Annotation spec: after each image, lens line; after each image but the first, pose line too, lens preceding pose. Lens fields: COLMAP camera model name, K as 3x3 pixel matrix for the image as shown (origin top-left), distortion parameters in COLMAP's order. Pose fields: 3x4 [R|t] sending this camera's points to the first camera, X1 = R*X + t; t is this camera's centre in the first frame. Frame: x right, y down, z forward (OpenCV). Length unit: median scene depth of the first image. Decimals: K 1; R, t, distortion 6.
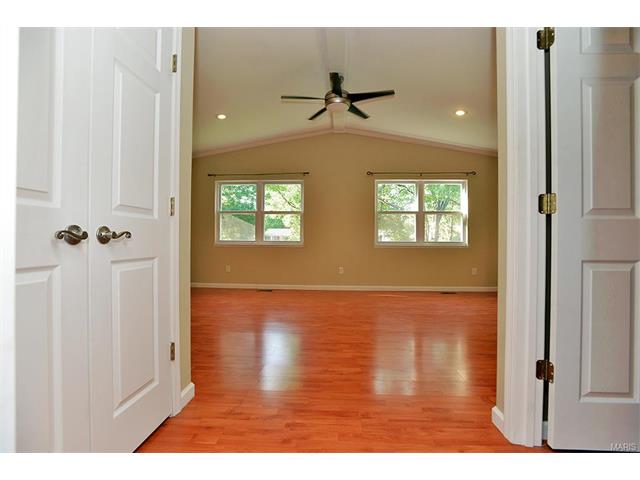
lens RADIAL K [[308.8, 0, 324.3], [0, 308.8, 240.3], [0, 0, 1]] dist [-0.070912, 0.030086]
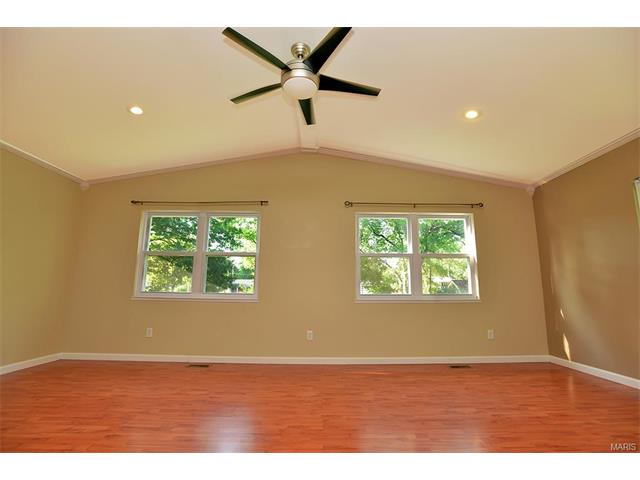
lens RADIAL K [[308.8, 0, 324.3], [0, 308.8, 240.3], [0, 0, 1]] dist [-0.070912, 0.030086]
pose [[0.997372, 0.012530, 0.071363, 0.034757], [-0.000544, 0.986200, -0.165560, -0.001112], [-0.072453, 0.165086, 0.983614, 0.268438]]
